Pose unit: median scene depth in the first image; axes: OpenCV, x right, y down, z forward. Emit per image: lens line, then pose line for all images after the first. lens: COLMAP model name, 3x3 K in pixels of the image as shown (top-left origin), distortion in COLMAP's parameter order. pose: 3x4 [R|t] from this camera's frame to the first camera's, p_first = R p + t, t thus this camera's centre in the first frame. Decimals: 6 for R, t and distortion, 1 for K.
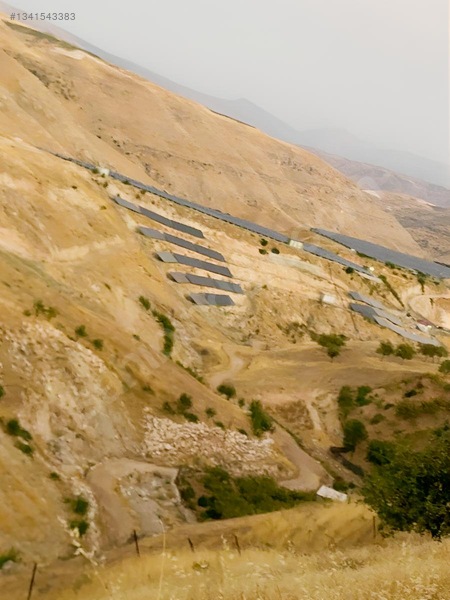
lens RADIAL K [[452.7, 0, 225.7], [0, 452.7, 298.8], [0, 0, 1]] dist [0.050925, -0.058917]
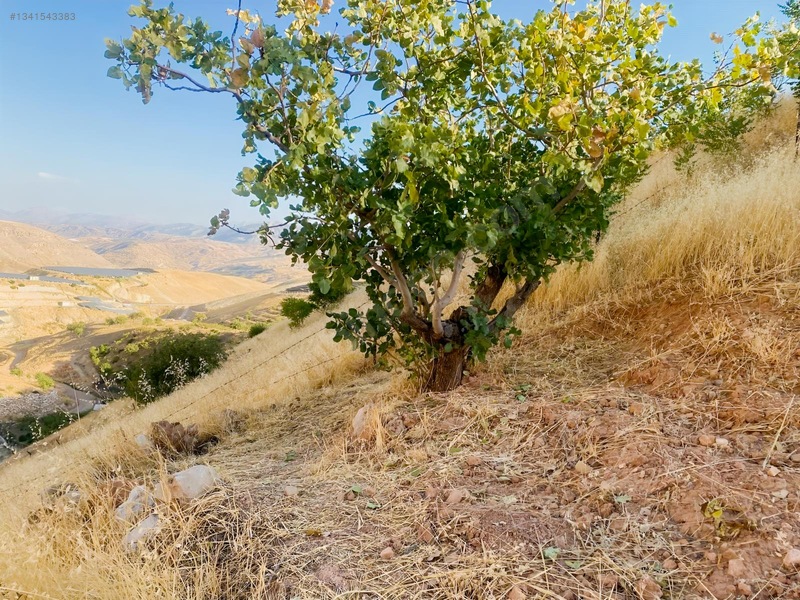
lens RADIAL K [[603.6, 0, 397.8], [0, 603.6, 297.0], [0, 0, 1]] dist [0.050925, -0.058917]
pose [[0.745789, -0.265233, 0.611106, -0.244264], [0.297448, 0.953386, 0.050787, 0.235811], [-0.596091, 0.143896, 0.789918, -1.608306]]
